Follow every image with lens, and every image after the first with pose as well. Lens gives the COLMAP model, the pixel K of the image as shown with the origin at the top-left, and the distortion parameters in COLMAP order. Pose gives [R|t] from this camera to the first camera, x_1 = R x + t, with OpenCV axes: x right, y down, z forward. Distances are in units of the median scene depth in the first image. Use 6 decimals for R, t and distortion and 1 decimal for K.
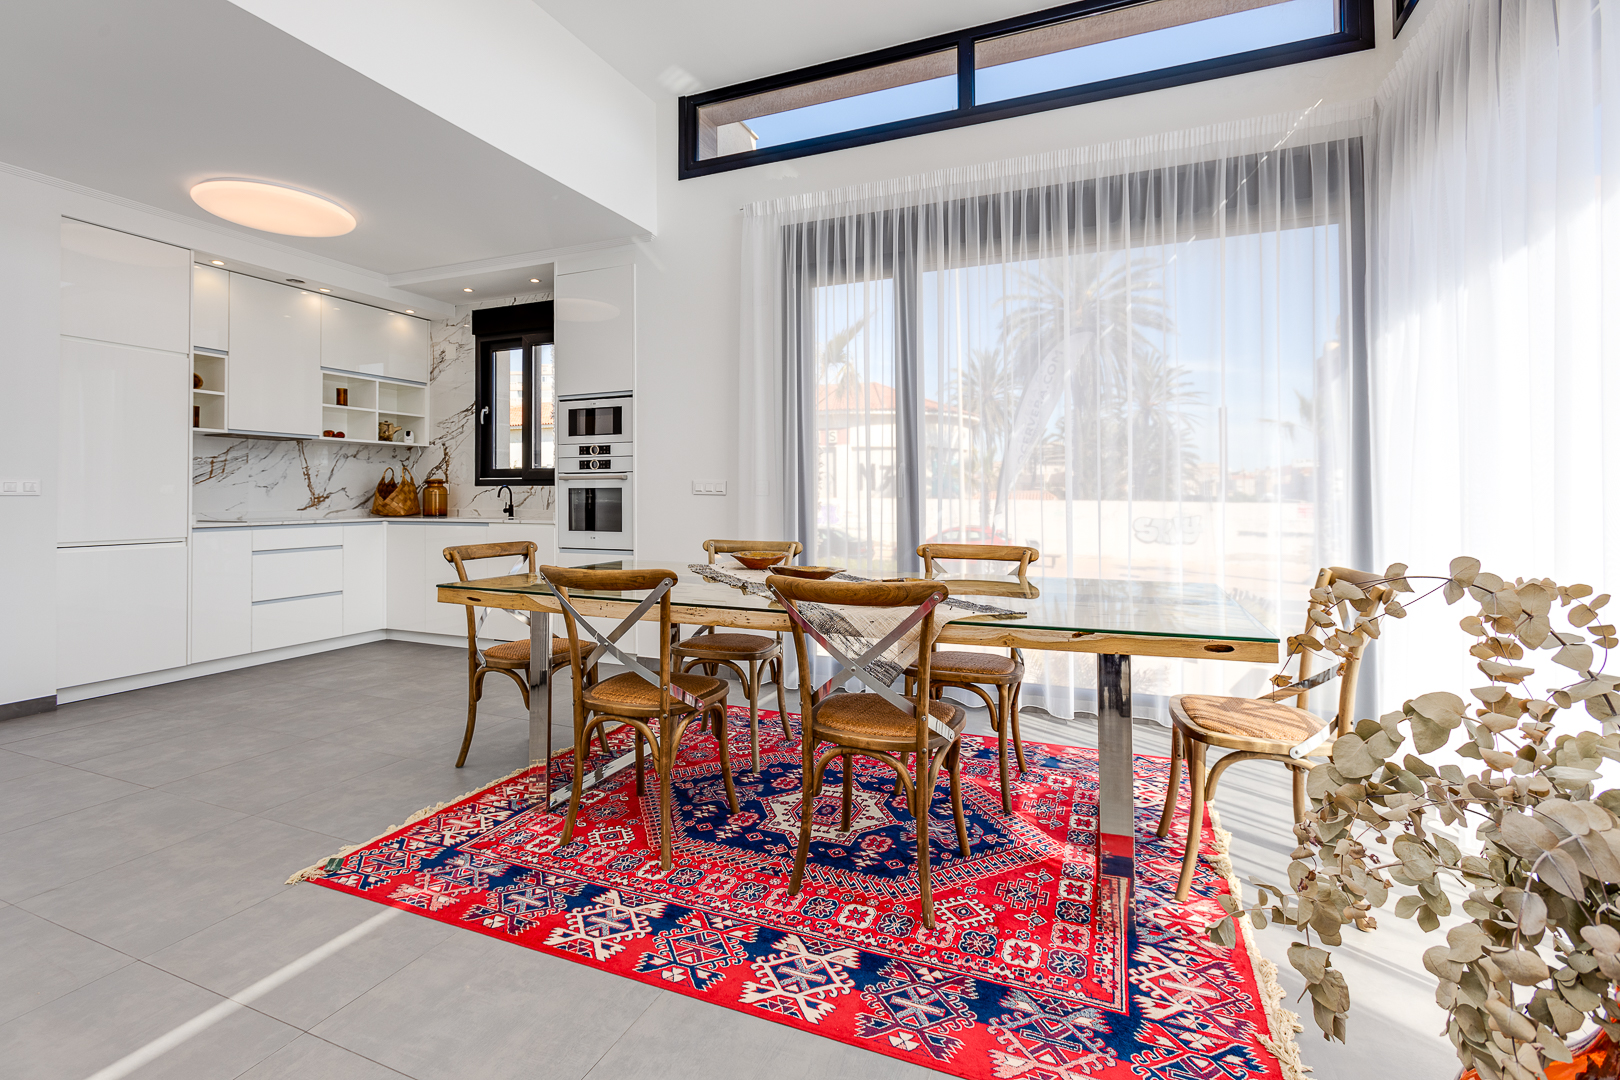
lens RADIAL K [[746.7, 0, 810.0], [0, 746.7, 479.0], [0, 0, 1]] dist [-0.001315, 0.000688]
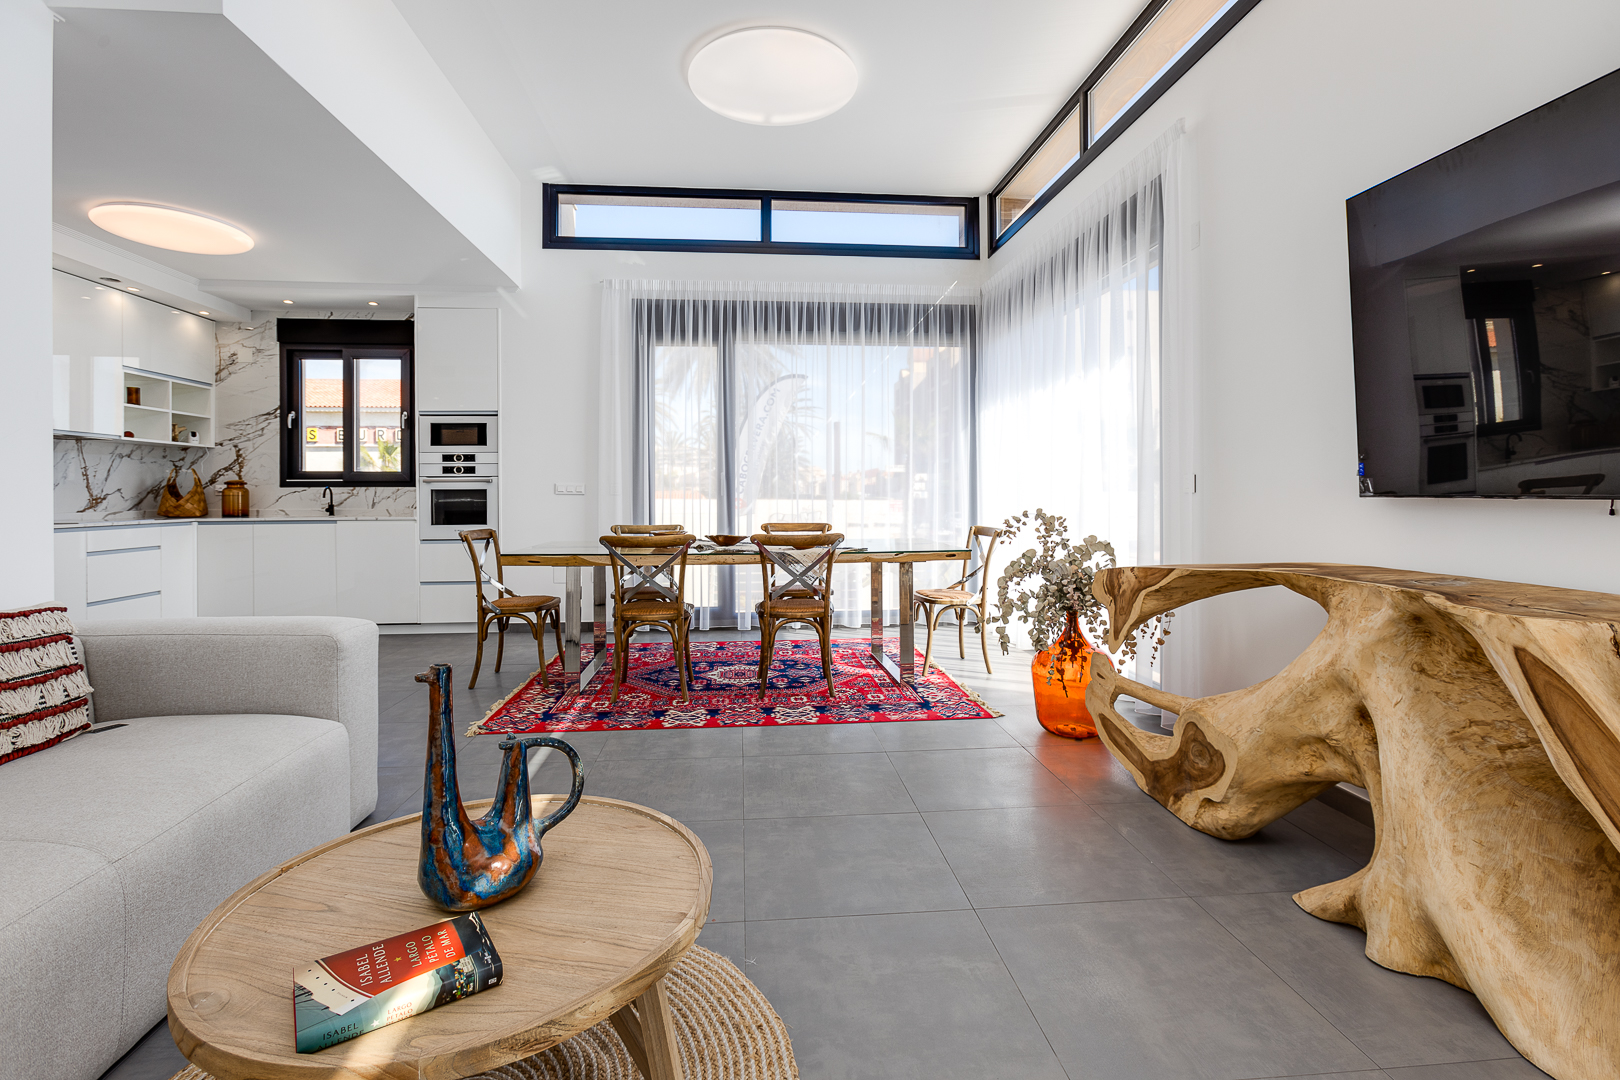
lens RADIAL K [[756.7, 0, 803.7], [0, 756.7, 488.6], [0, 0, 1]] dist [-0.003199, 0.010622]
pose [[0.885488, 0.000088, 0.464661, -0.421679], [-0.005757, 0.999925, 0.010780, -0.006157], [-0.464626, -0.012220, 0.885423, -0.395958]]
